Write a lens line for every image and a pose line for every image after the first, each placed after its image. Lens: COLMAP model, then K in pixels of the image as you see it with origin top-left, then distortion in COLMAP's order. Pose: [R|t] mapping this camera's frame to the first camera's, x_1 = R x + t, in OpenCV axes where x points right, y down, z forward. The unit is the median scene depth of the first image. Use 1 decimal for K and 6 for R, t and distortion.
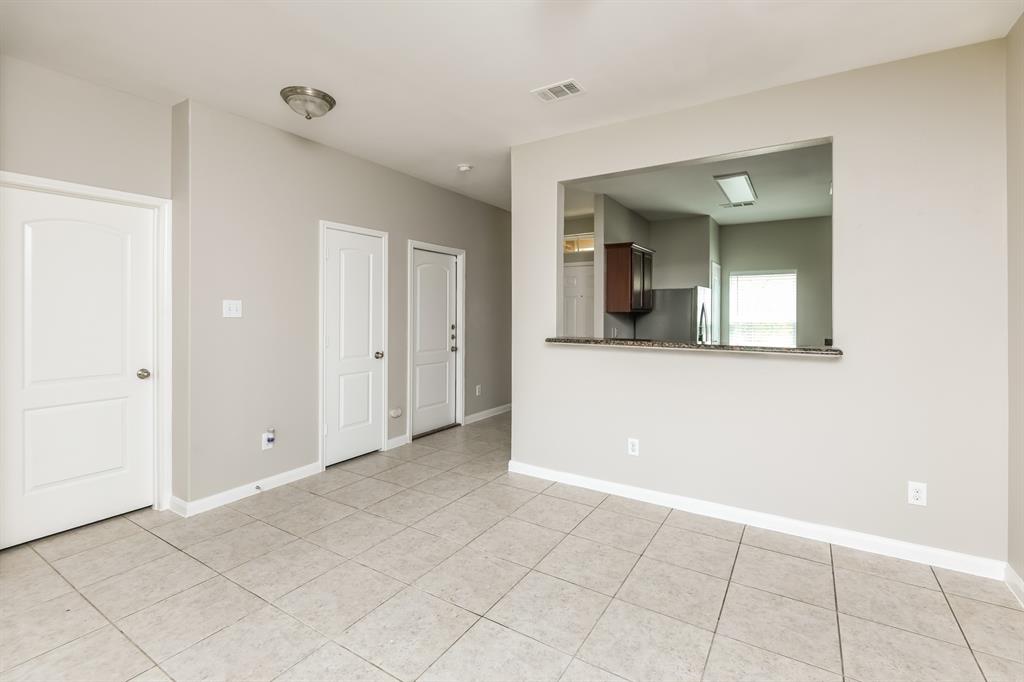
lens RADIAL K [[466.5, 0, 508.5], [0, 466.5, 317.8], [0, 0, 1]] dist [-0.000842, -0.000341]
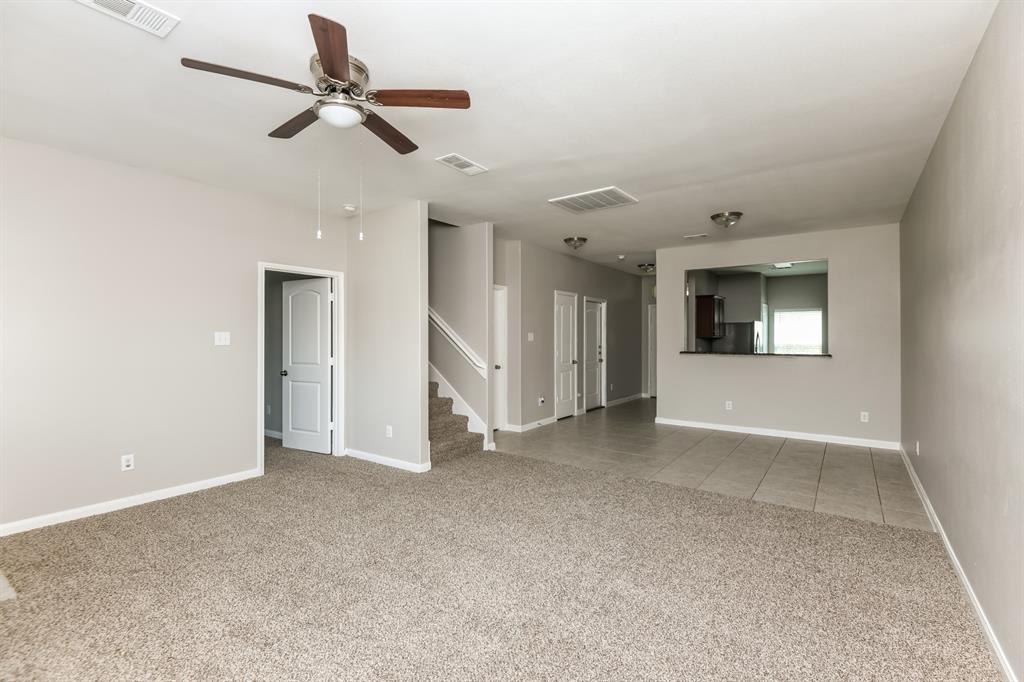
lens RADIAL K [[466.5, 0, 510.3], [0, 466.5, 337.4], [0, 0, 1]] dist [-0.000842, -0.000341]
pose [[0.997726, -0.006430, -0.067086, -0.357413], [0.005582, 0.999902, -0.012834, 0.006385], [0.067162, 0.012431, 0.997665, -0.722155]]
